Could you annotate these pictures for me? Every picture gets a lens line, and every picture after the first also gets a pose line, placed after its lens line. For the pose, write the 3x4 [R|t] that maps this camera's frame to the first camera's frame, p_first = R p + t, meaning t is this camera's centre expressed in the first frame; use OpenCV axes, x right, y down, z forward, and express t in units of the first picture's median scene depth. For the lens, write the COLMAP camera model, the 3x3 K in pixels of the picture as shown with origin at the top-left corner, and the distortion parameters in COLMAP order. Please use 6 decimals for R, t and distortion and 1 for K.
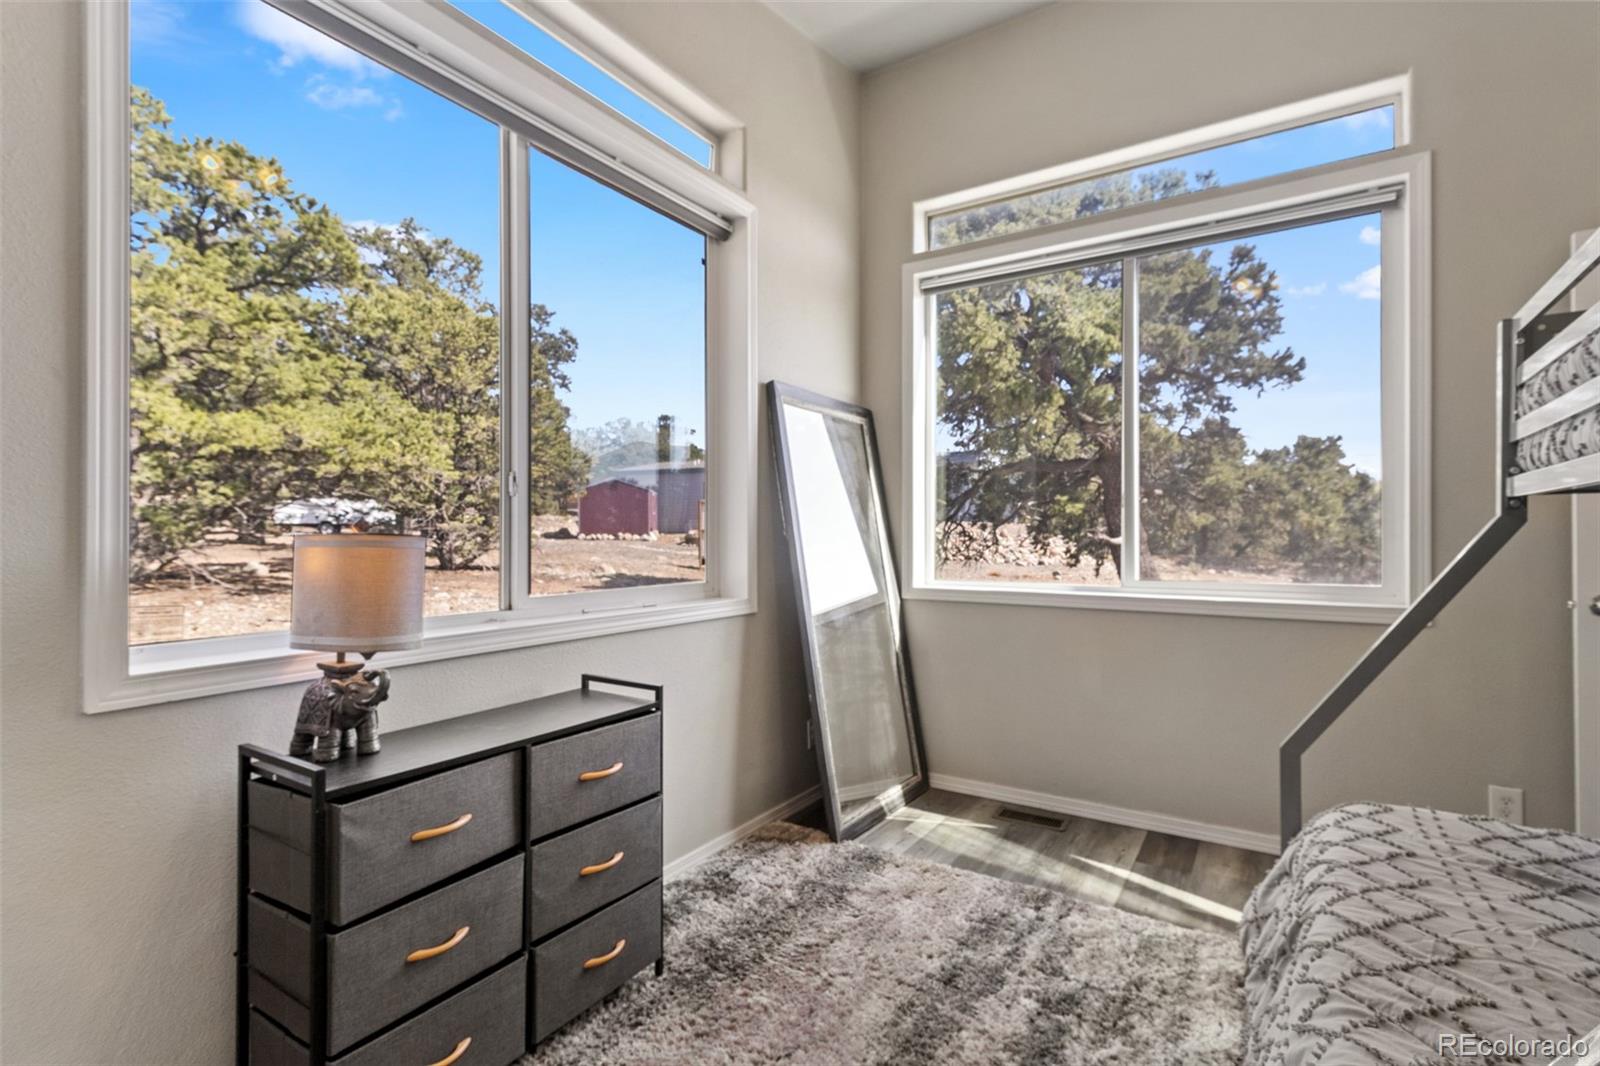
lens RADIAL K [[753.6, 0, 805.2], [0, 753.6, 530.2], [0, 0, 1]] dist [0.002188, 0.002019]
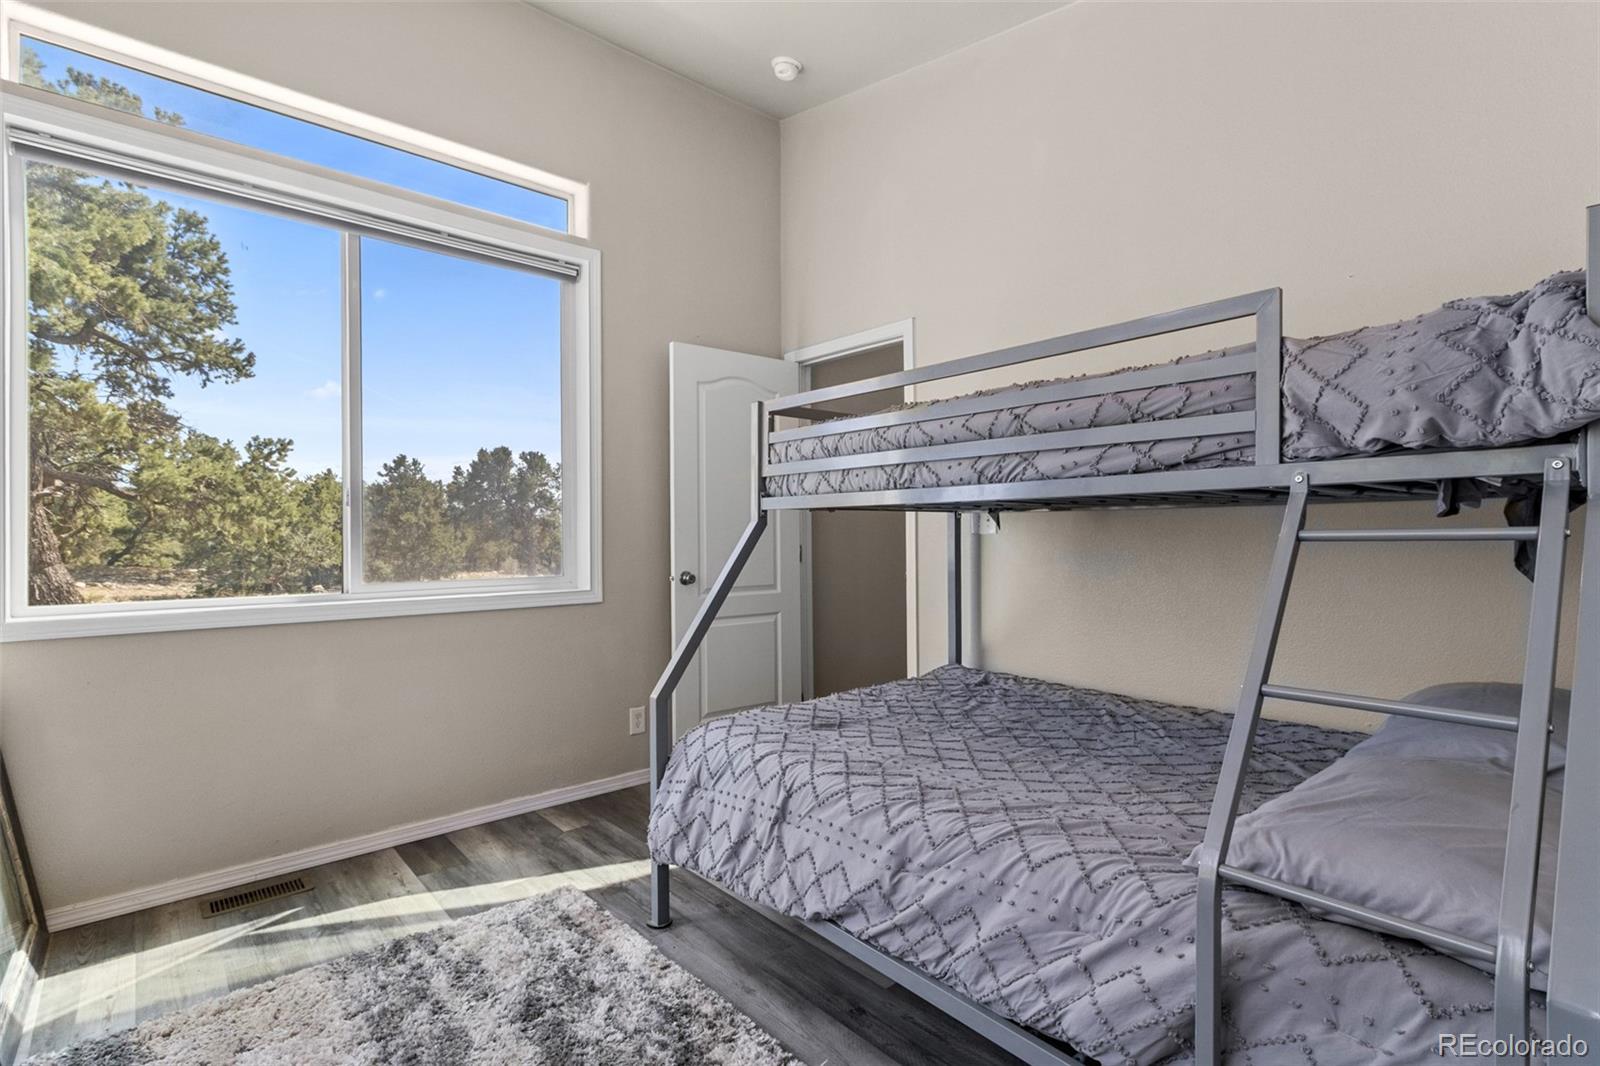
lens RADIAL K [[753.6, 0, 806.4], [0, 753.6, 539.1], [0, 0, 1]] dist [0.002188, 0.002019]
pose [[0.262739, -0.006217, 0.964847, -0.326753], [-0.000062, 0.999979, 0.006461, 0.003707], [-0.964867, -0.001757, 0.262733, 0.248754]]
